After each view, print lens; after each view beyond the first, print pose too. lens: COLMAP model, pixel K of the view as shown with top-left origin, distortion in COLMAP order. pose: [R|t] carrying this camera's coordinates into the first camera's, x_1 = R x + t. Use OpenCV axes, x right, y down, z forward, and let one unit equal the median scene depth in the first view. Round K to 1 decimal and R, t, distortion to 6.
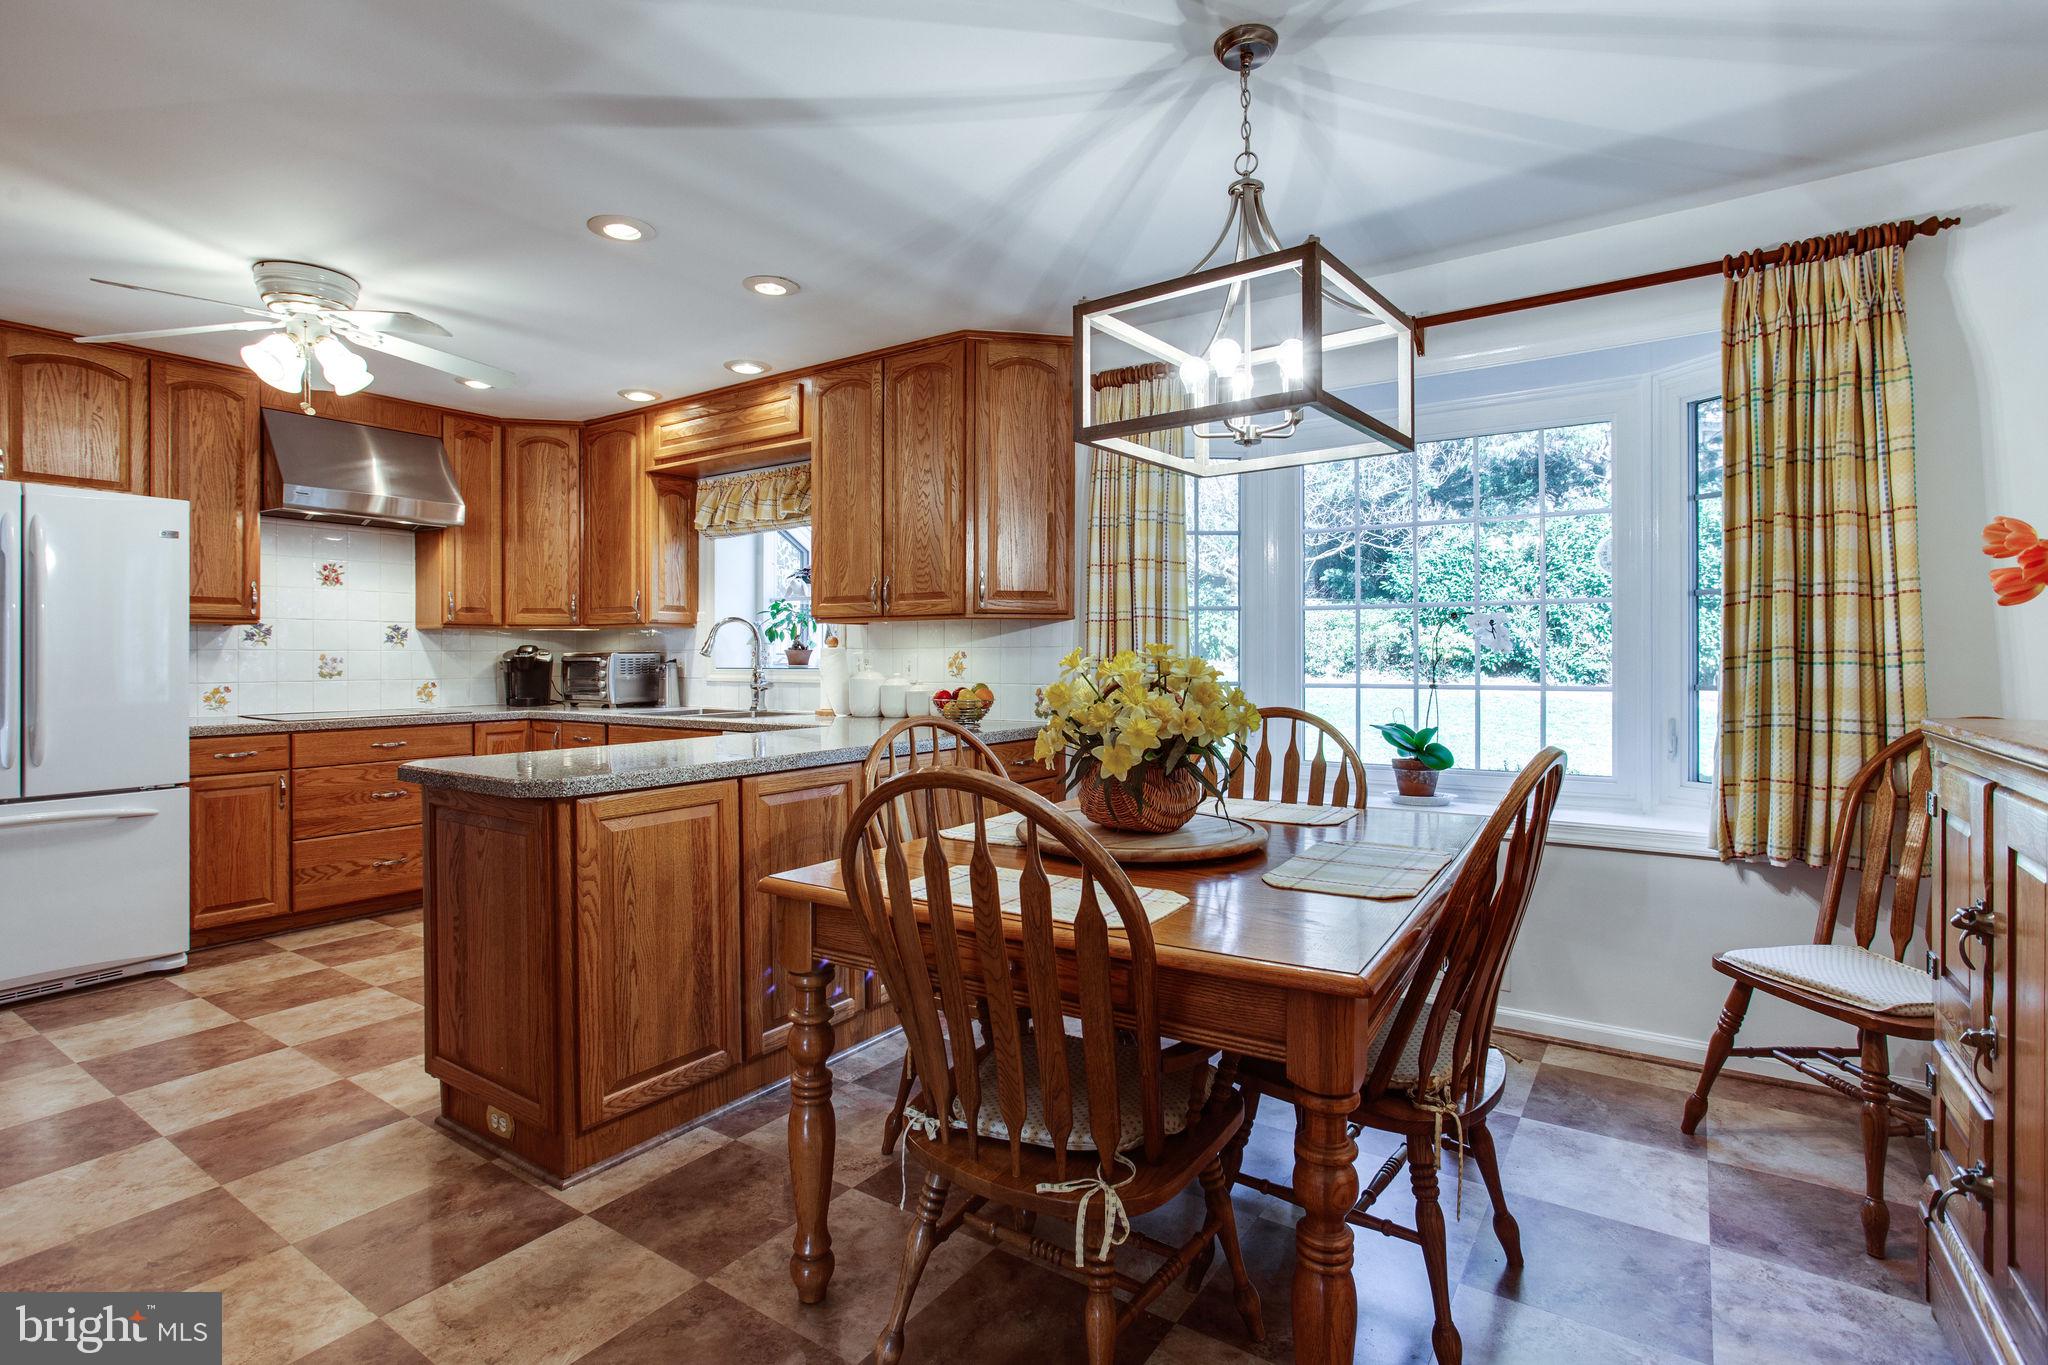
lens RADIAL K [[1014.4, 0, 1033.9], [0, 1014.4, 660.3], [0, 0, 1]] dist [-0.030497, 0.019572]
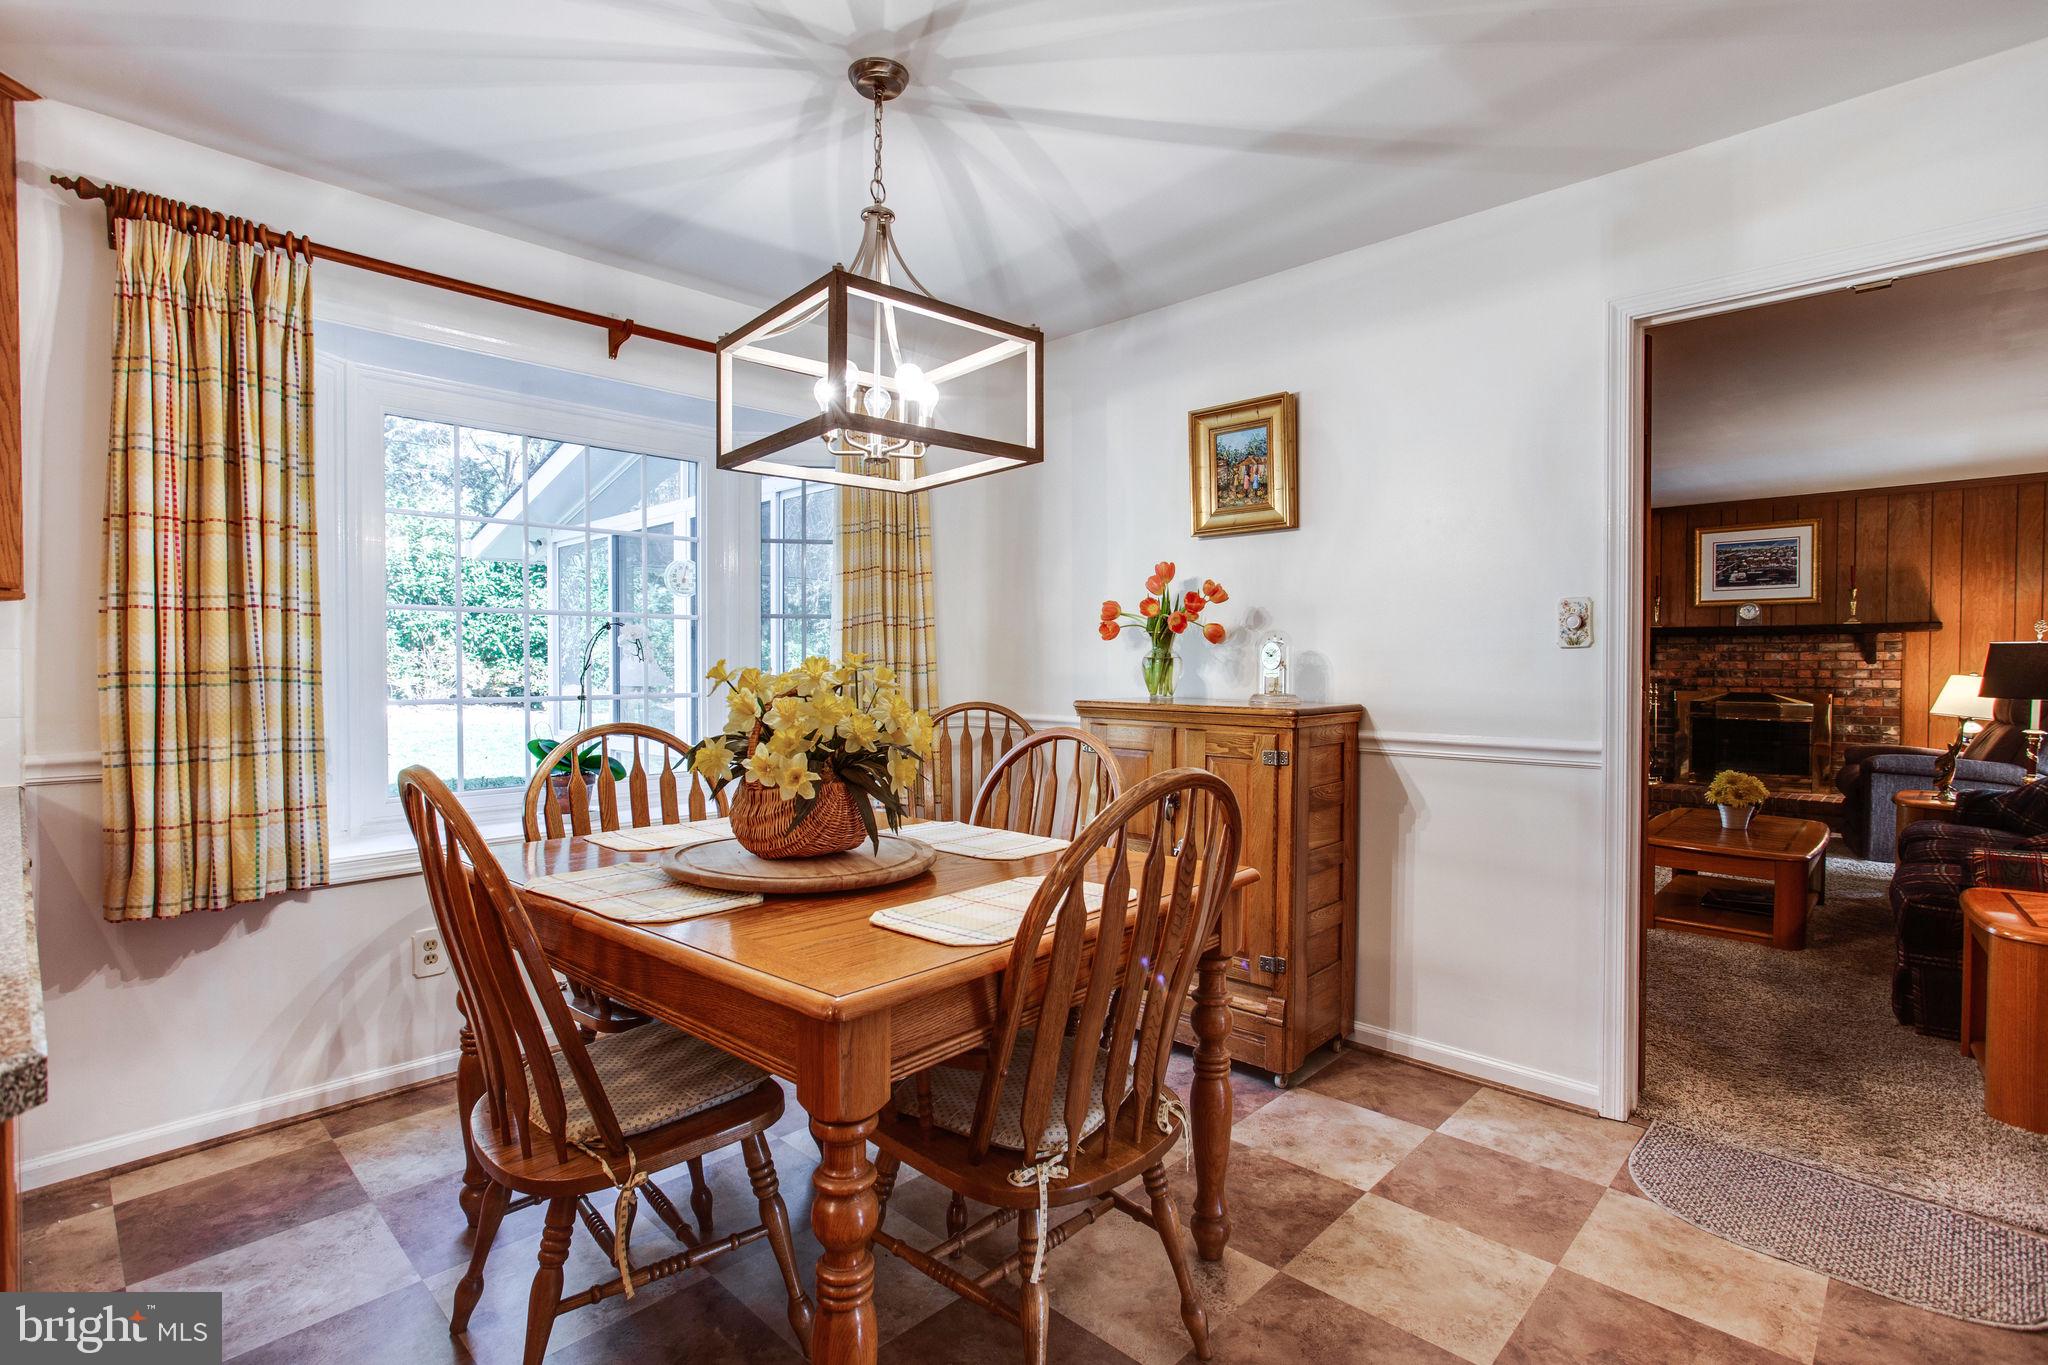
lens RADIAL K [[991.1, 0, 1094.9], [0, 991.1, 683.9], [0, 0, 1]] dist [-0.058494, 0.018295]
pose [[0.090005, -0.015956, 0.995813, -0.372124], [0.004477, 0.999868, 0.015617, -0.000091], [-0.995931, 0.003052, 0.090065, 0.330508]]
